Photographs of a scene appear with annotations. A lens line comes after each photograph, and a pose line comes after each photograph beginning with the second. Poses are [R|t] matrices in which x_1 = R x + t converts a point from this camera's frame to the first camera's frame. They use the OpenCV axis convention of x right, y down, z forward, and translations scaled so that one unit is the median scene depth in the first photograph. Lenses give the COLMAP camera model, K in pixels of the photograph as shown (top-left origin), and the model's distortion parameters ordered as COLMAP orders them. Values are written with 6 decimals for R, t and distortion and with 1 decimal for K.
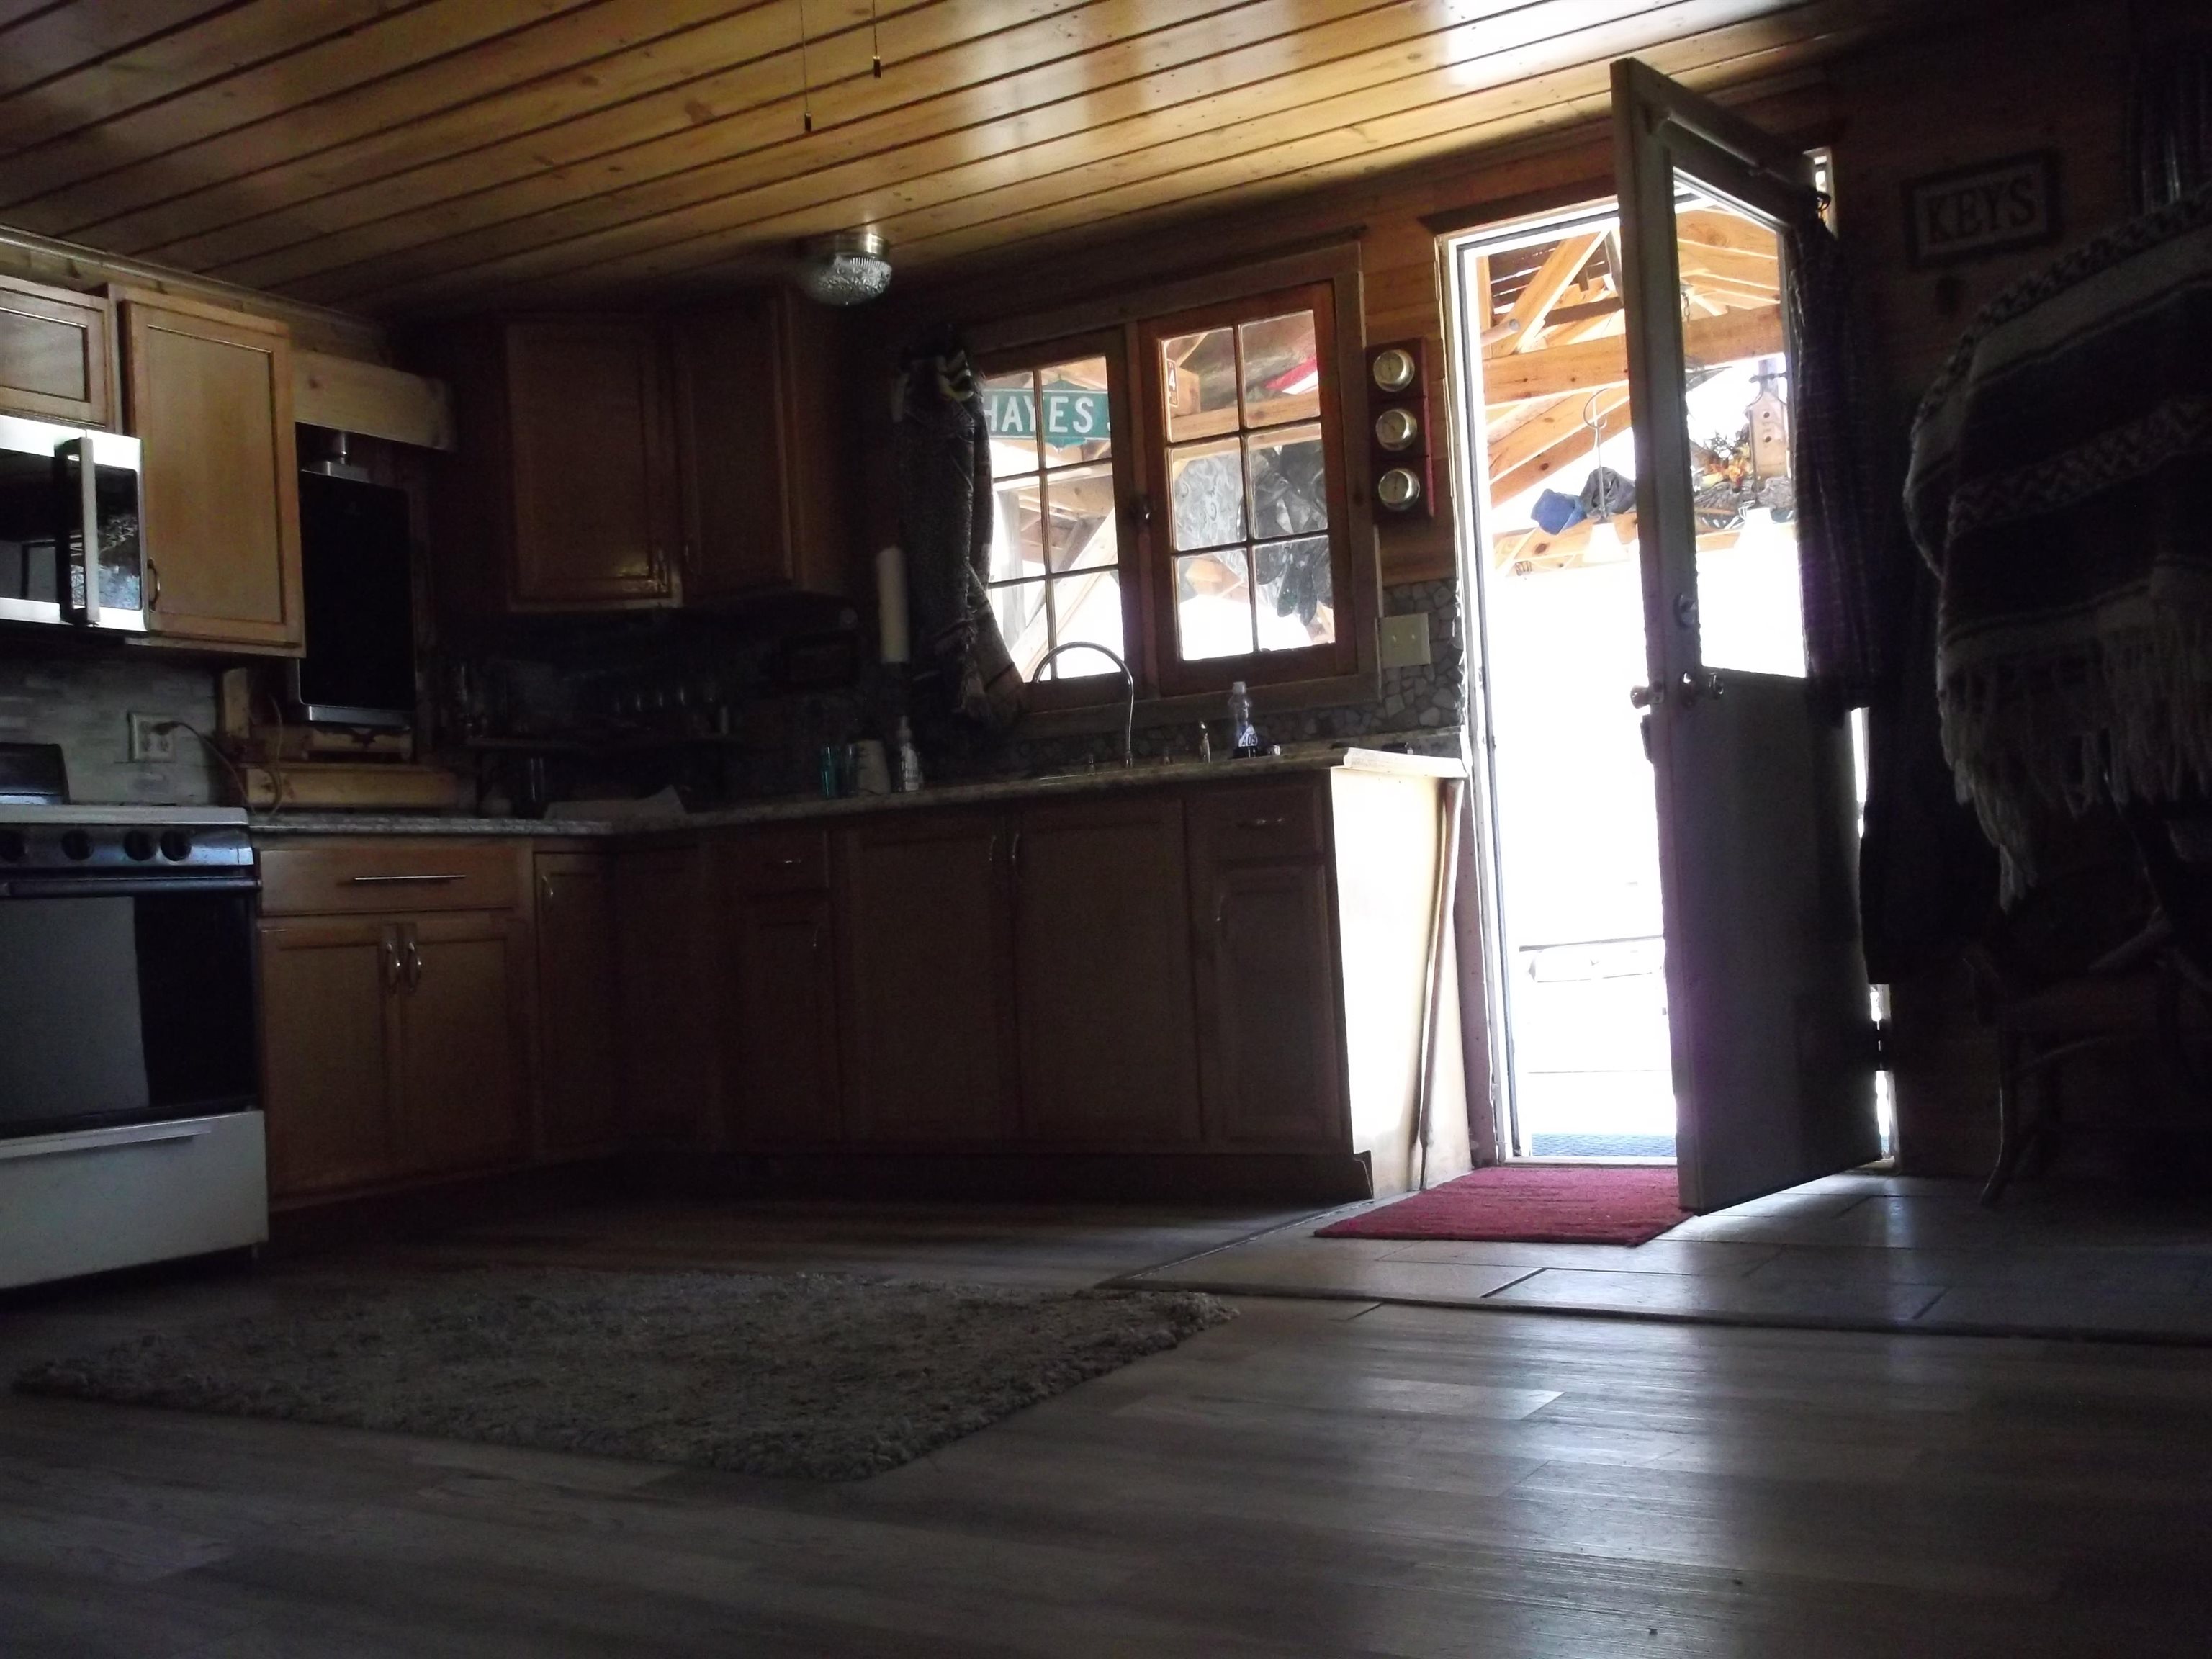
lens RADIAL K [[2197.4, 0, 1107.6], [0, 2197.4, 830.2], [0, 0, 1]] dist [0.005671, 0.000000]
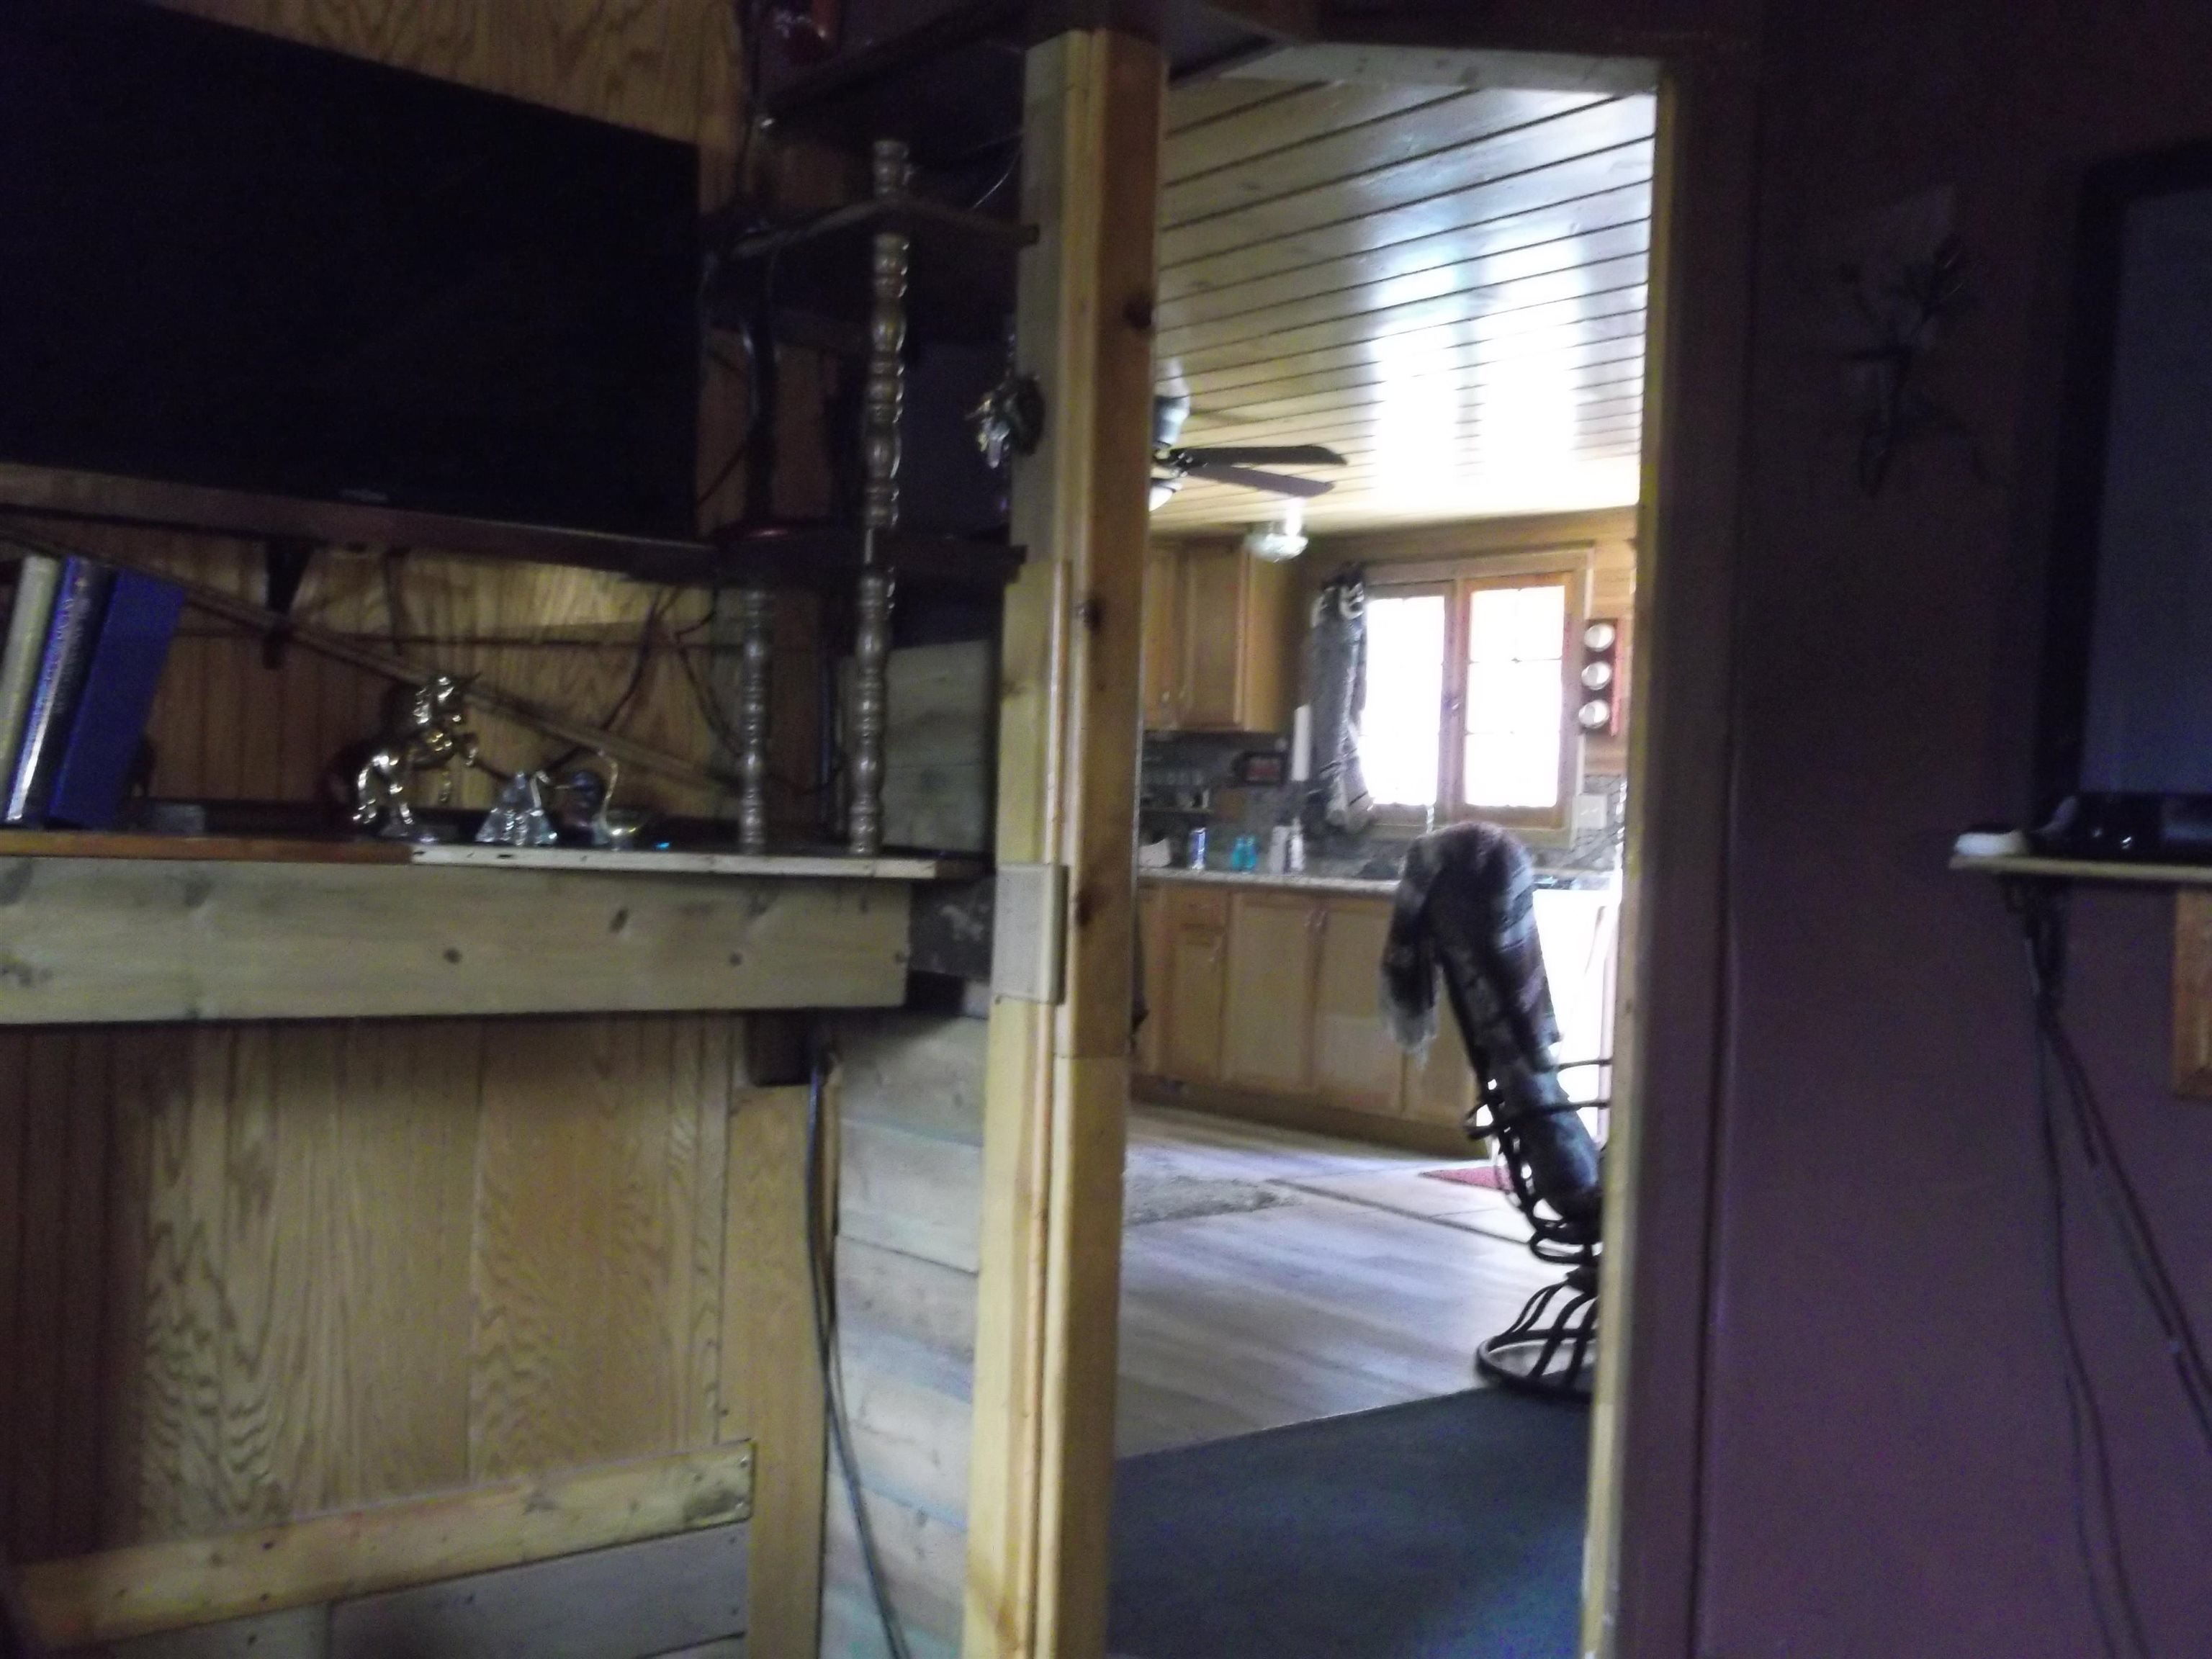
lens RADIAL K [[2197.4, 0, 1101.4], [0, 2197.4, 826.6], [0, 0, 1]] dist [0.005671, 0.000000]
pose [[0.935329, 0.101018, -0.339050, 0.333846], [-0.086628, 0.994588, 0.057355, -0.132665], [0.343009, -0.024275, 0.939019, -0.564413]]
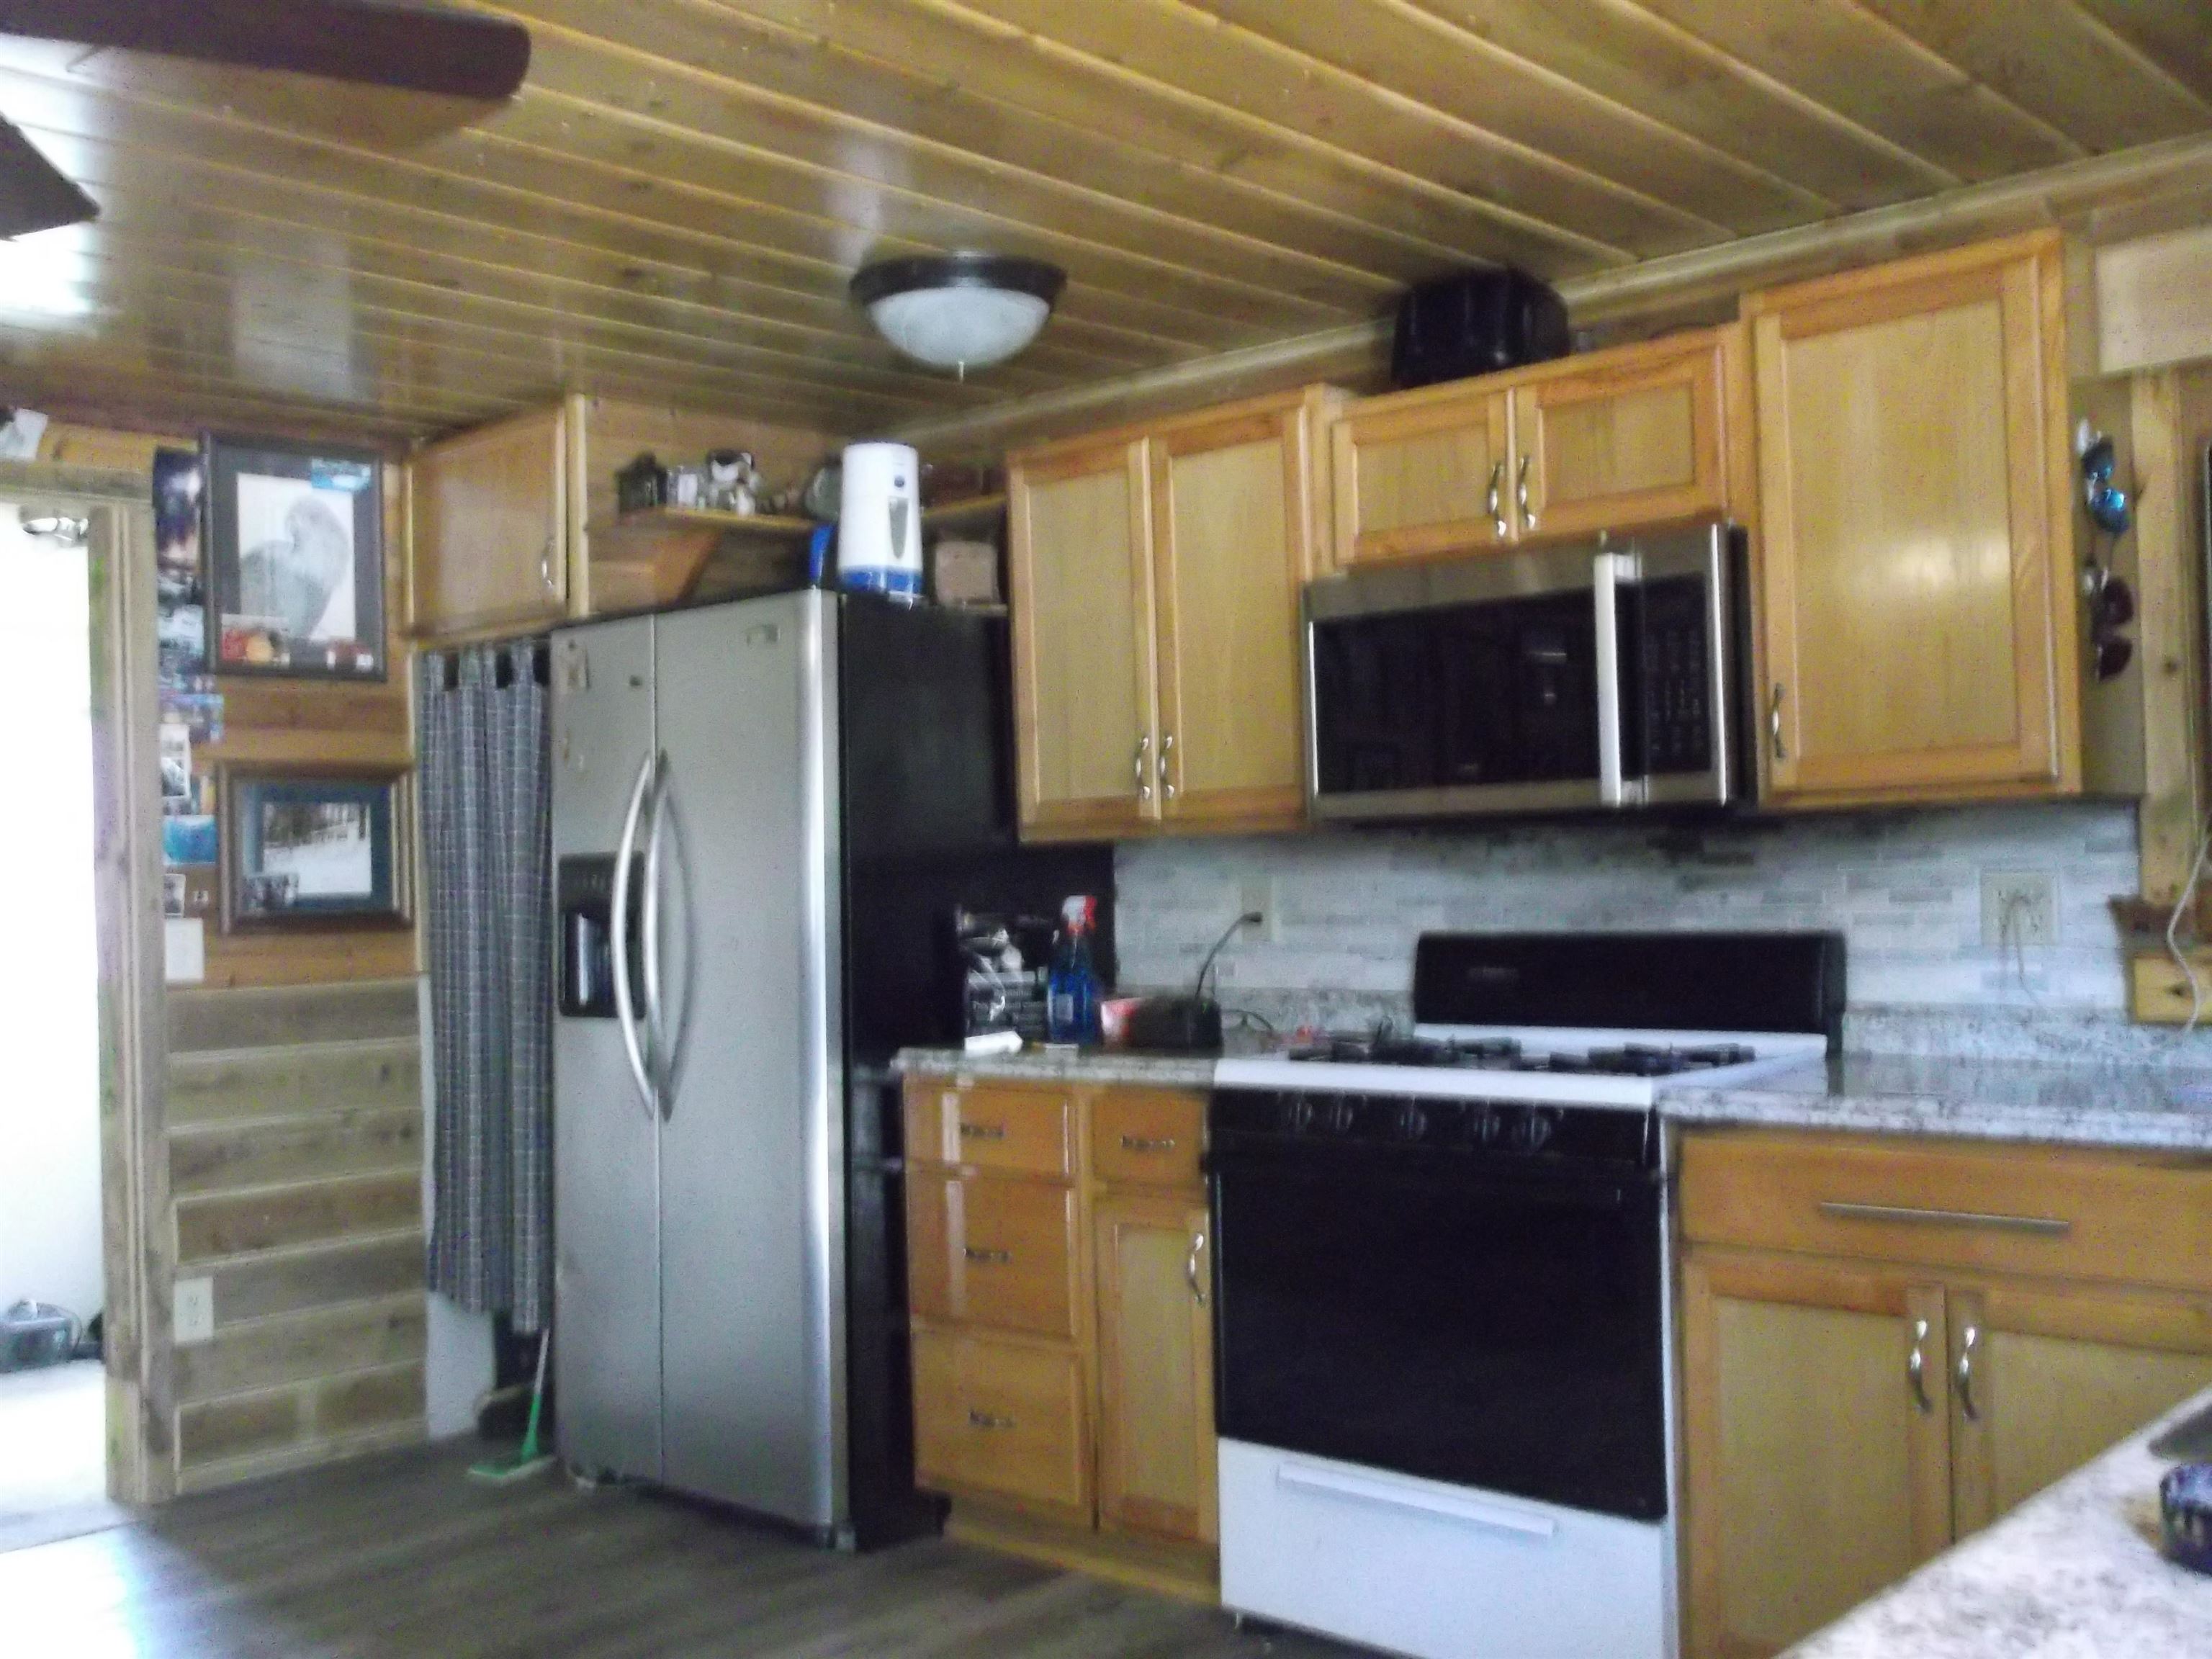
lens RADIAL K [[2197.4, 0, 1107.0], [0, 2197.4, 821.6], [0, 0, 1]] dist [0.005671, 0.000000]
pose [[-0.192109, 0.039323, -0.980586, 0.266704], [0.076653, 0.996746, 0.024954, -0.105205], [0.978376, -0.070371, -0.194498, 0.854934]]
